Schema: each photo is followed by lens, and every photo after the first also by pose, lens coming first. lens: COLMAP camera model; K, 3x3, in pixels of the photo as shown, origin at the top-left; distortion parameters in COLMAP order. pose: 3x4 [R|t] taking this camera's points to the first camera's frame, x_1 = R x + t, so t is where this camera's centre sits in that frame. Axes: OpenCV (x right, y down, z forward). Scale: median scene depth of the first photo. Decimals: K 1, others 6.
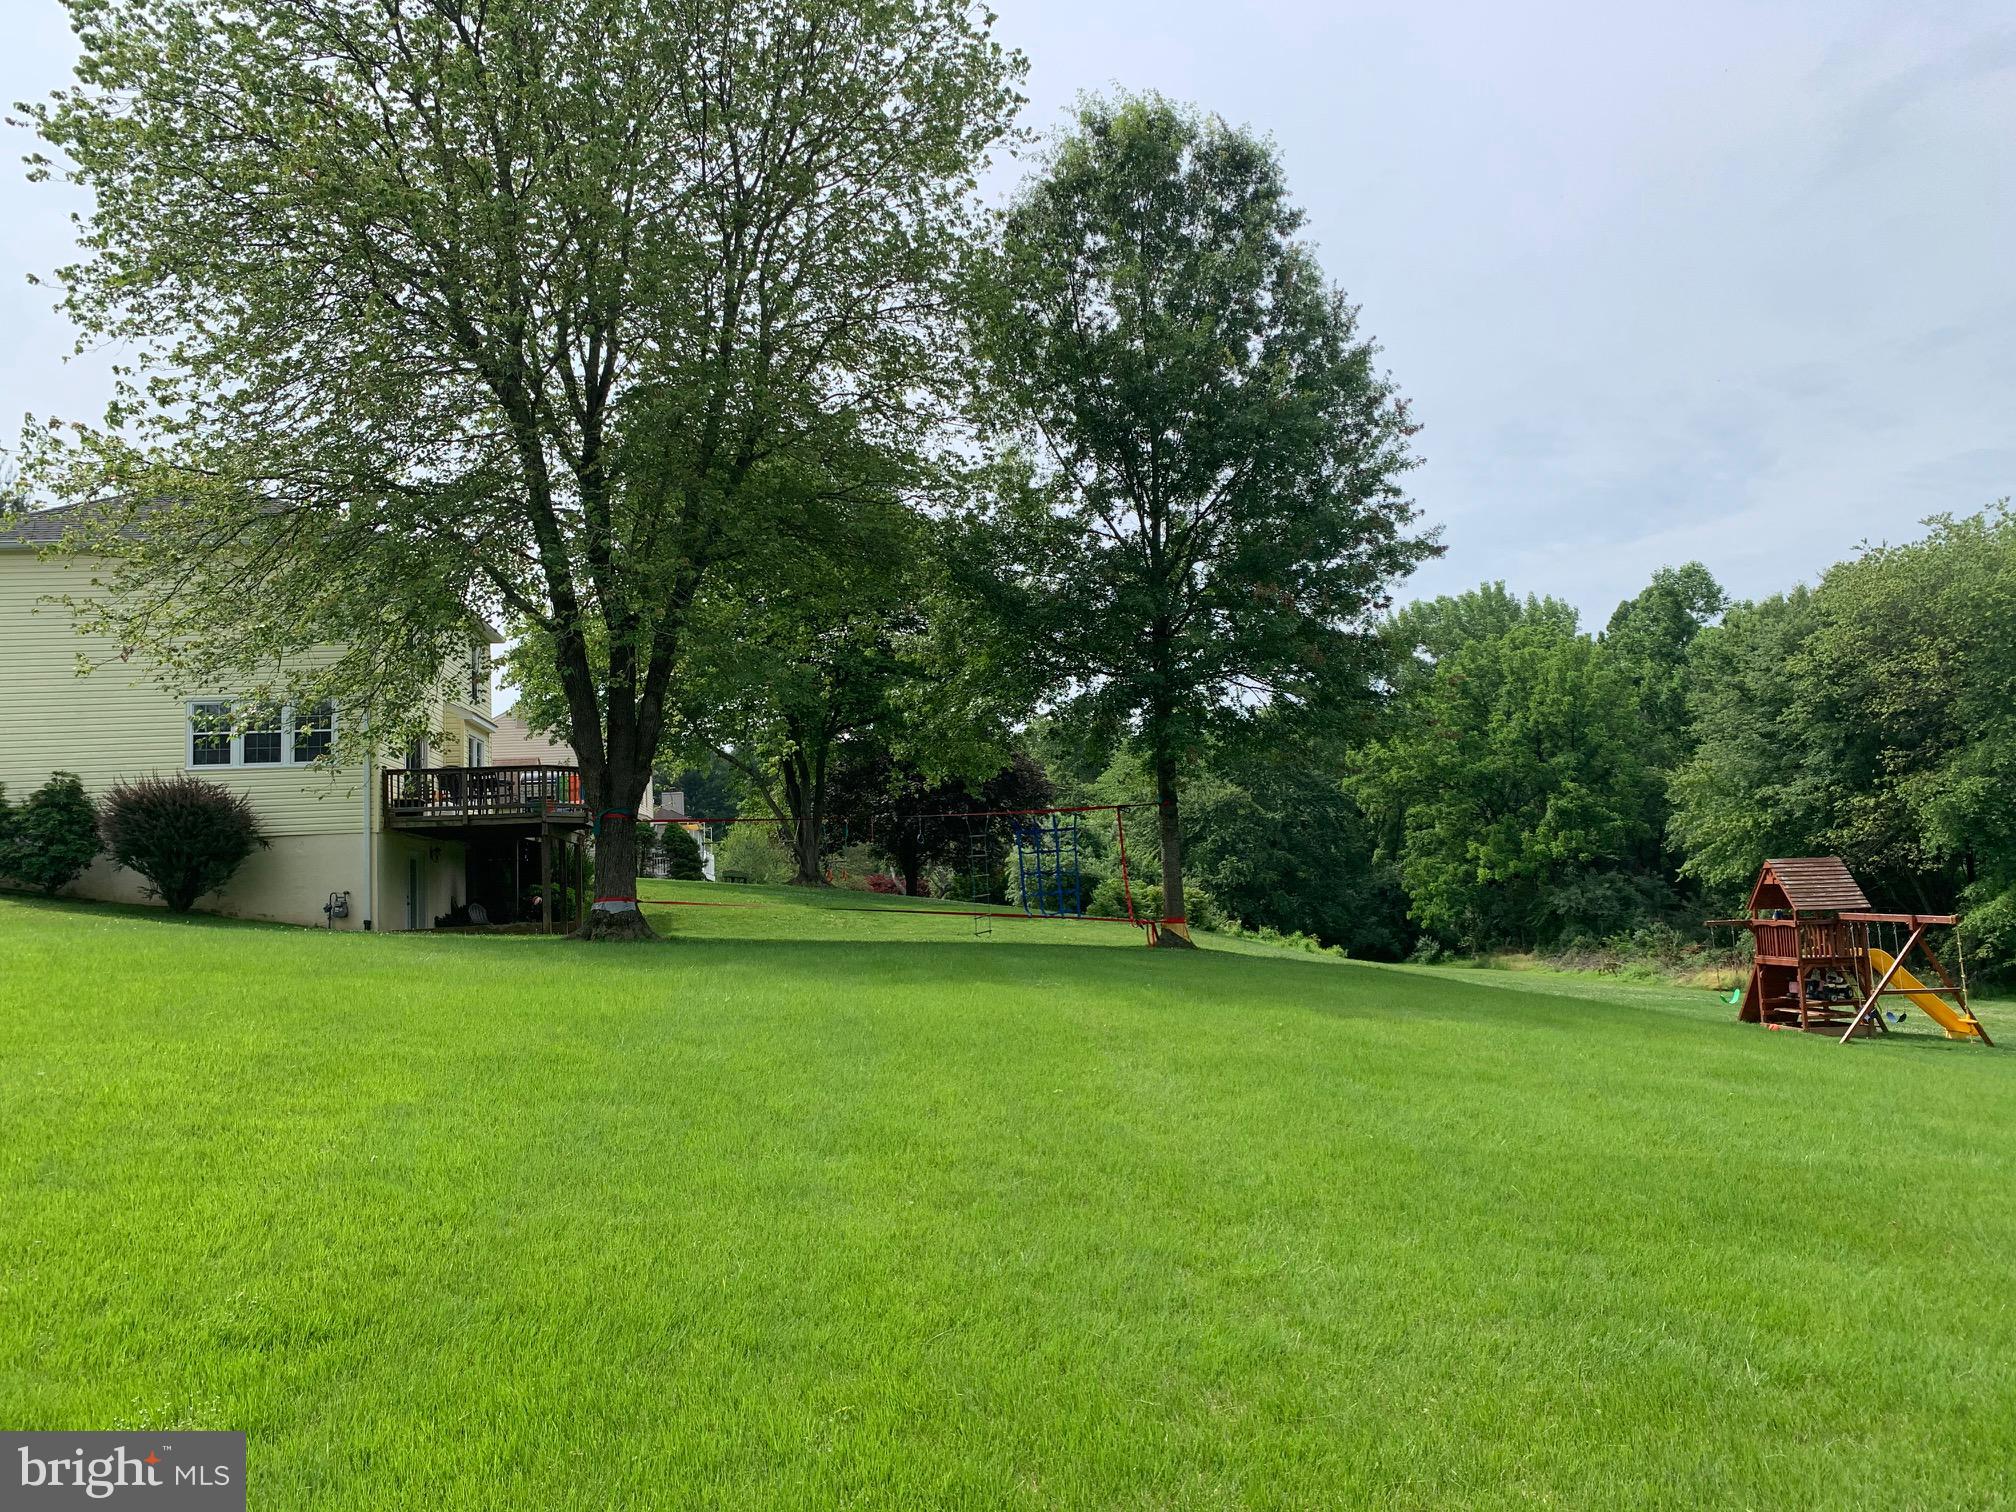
lens RADIAL K [[1523.8, 0, 997.5], [0, 1523.8, 750.3], [0, 0, 1]] dist [0.124740, -0.238580]
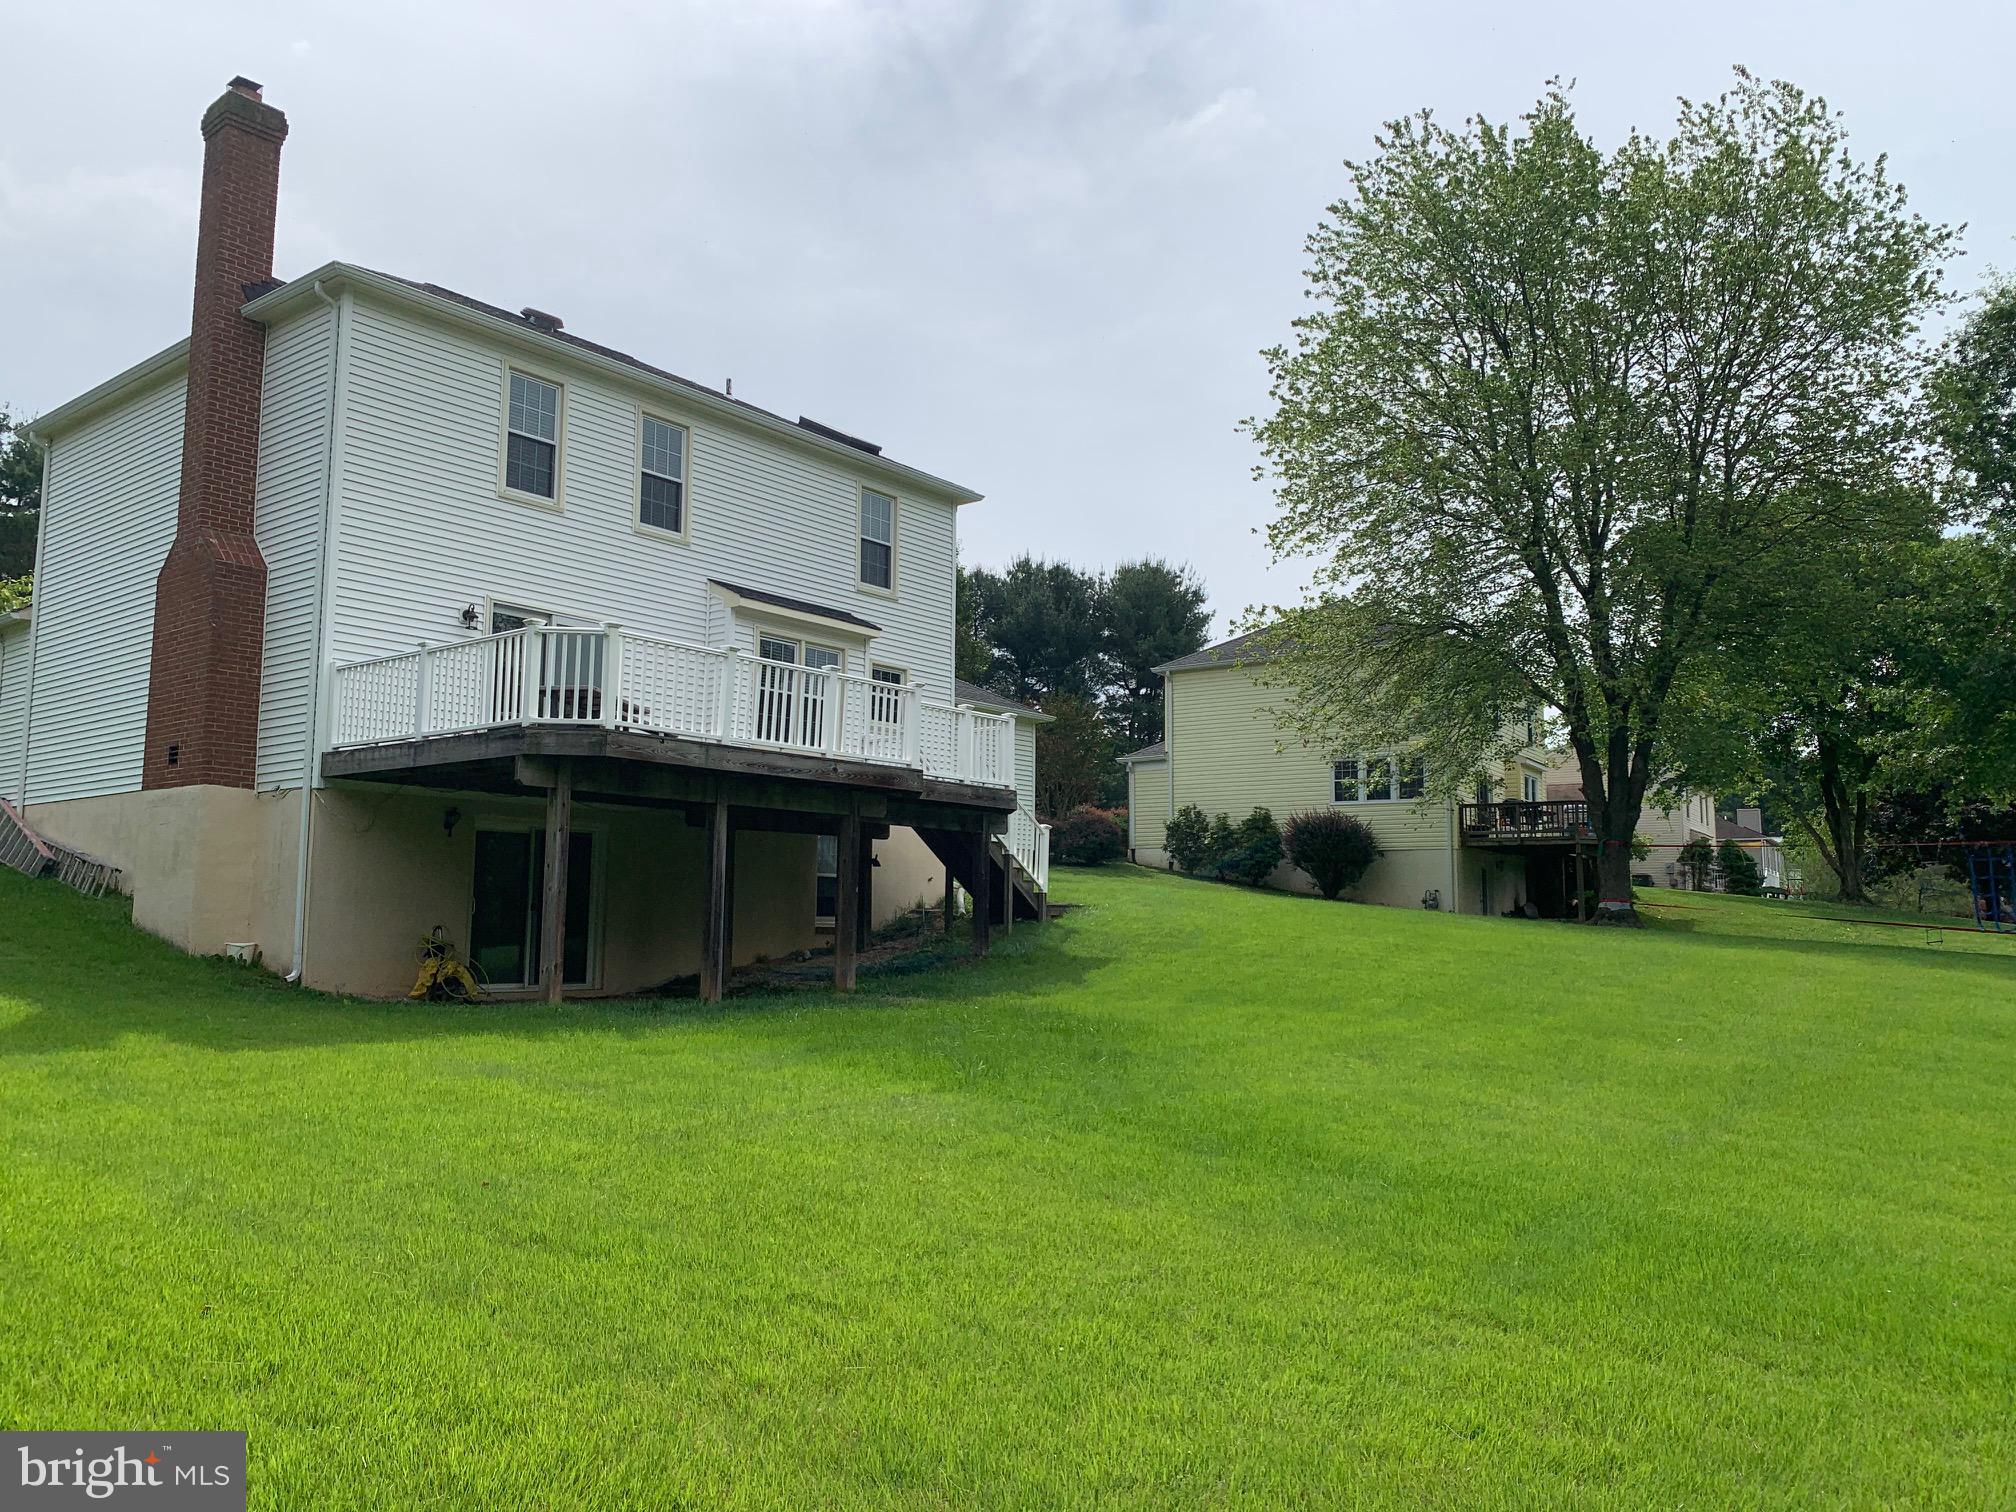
lens RADIAL K [[1523.8, 0, 997.5], [0, 1523.8, 750.3], [0, 0, 1]] dist [0.124740, -0.238580]
pose [[0.777421, -0.023812, -0.628530, 0.171459], [0.018712, 0.999716, -0.014729, -0.026117], [0.628702, -0.000310, 0.777646, -0.386455]]
